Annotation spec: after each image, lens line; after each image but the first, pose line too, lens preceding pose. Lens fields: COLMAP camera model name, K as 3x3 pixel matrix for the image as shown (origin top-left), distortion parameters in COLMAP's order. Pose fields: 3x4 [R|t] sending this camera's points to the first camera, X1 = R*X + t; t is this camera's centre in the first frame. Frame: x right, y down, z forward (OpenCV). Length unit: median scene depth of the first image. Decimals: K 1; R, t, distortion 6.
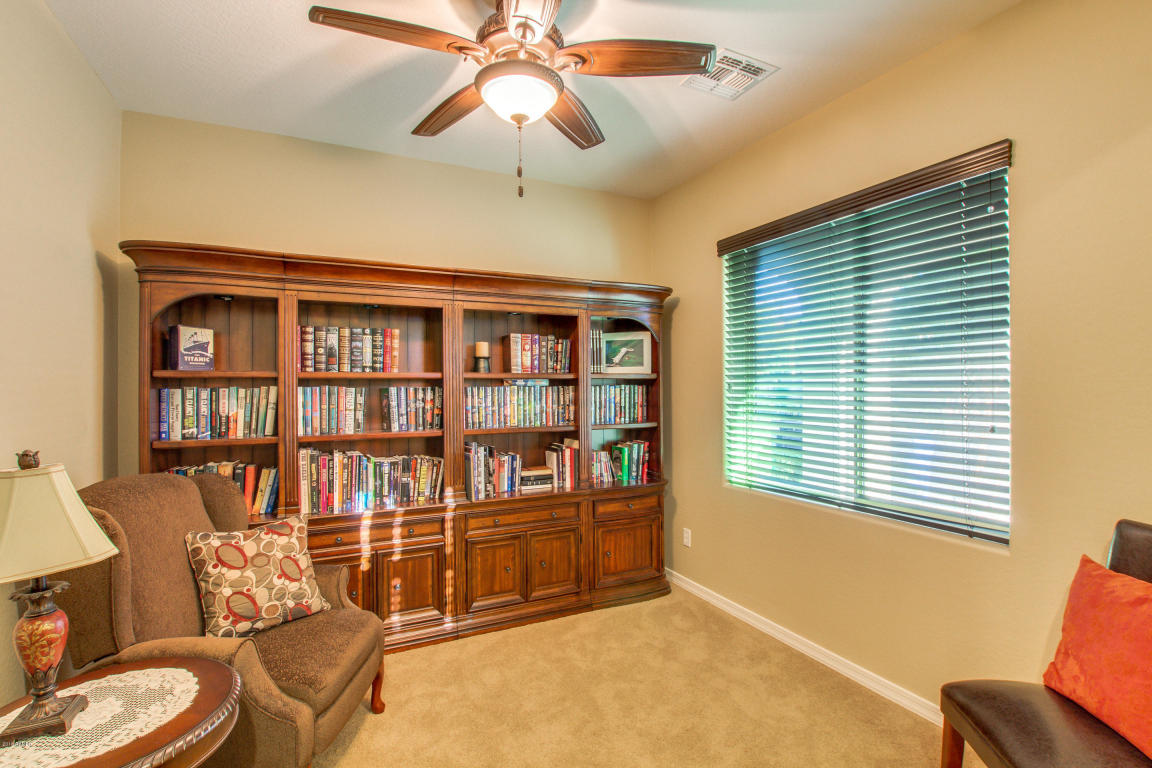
lens RADIAL K [[543.7, 0, 569.8], [0, 543.7, 384.2], [0, 0, 1]] dist [-0.023509, 0.001824]
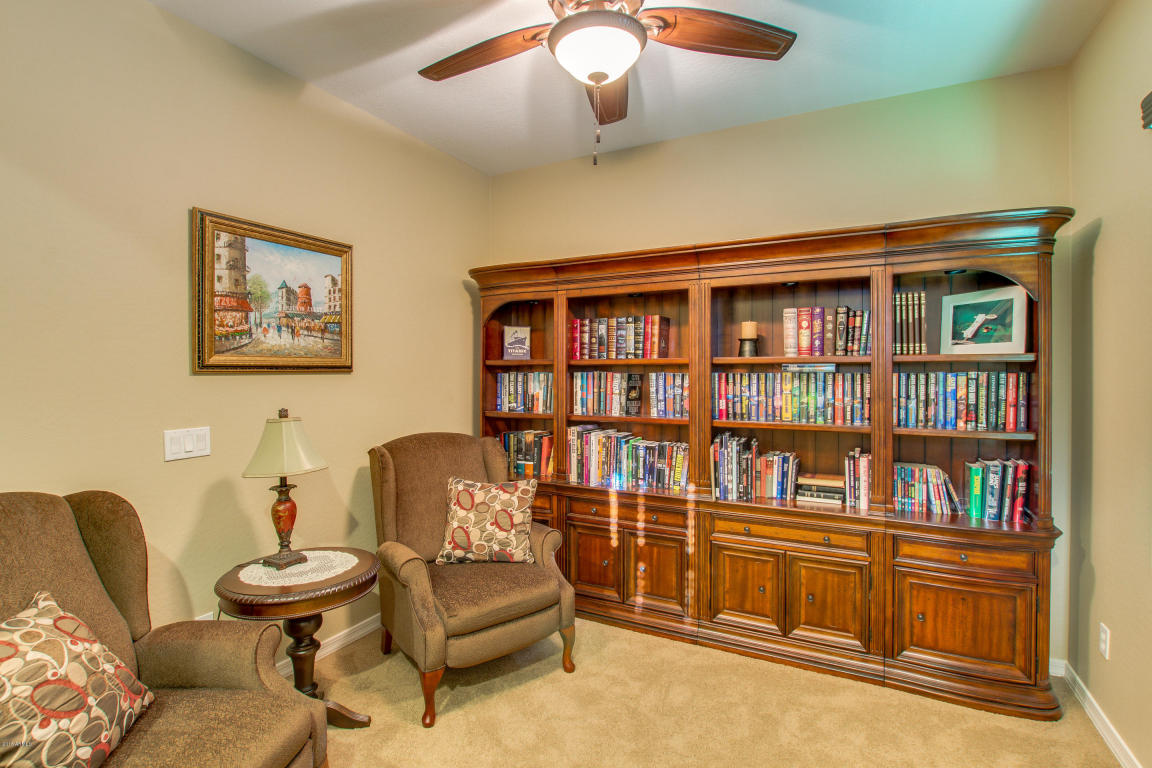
lens RADIAL K [[543.7, 0, 576.4], [0, 543.7, 376.4], [0, 0, 1]] dist [-0.023509, 0.001824]
pose [[0.593379, 0.010792, -0.804851, 0.411858], [0.000660, 0.999903, 0.013894, -0.002375], [0.804923, -0.008776, 0.593315, 0.287568]]
